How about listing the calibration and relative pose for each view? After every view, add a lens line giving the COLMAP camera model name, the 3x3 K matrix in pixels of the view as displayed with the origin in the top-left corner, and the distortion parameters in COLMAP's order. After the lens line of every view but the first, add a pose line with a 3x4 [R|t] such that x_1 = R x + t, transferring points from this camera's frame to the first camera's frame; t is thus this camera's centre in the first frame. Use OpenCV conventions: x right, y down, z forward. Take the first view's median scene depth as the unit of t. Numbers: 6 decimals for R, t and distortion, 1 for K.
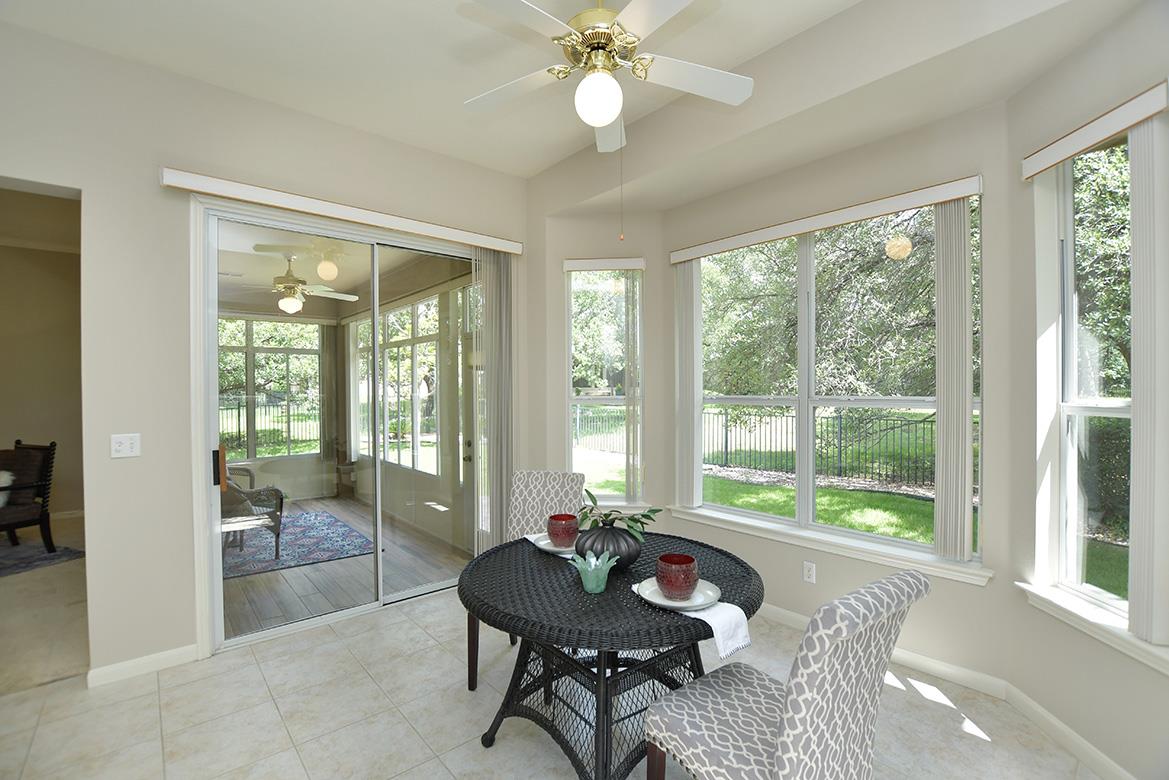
lens RADIAL K [[523.9, 0, 584.6], [0, 523.9, 392.8], [0, 0, 1]] dist [-0.027647, 0.000596]
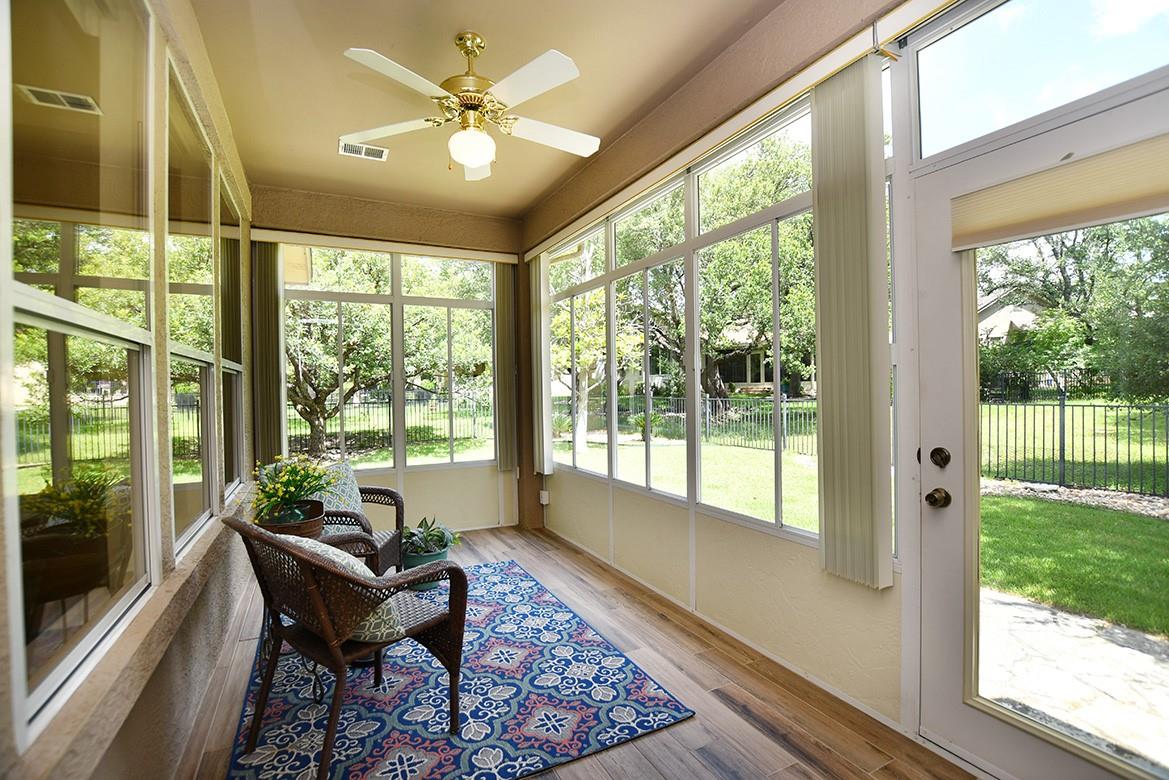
lens RADIAL K [[523.9, 0, 584.6], [0, 523.9, 392.8], [0, 0, 1]] dist [-0.027647, 0.000596]
pose [[0.972146, -0.009587, -0.234180, -0.300279], [0.009012, 0.999953, -0.003528, 0.042491], [0.234203, 0.001319, 0.972187, 0.475456]]
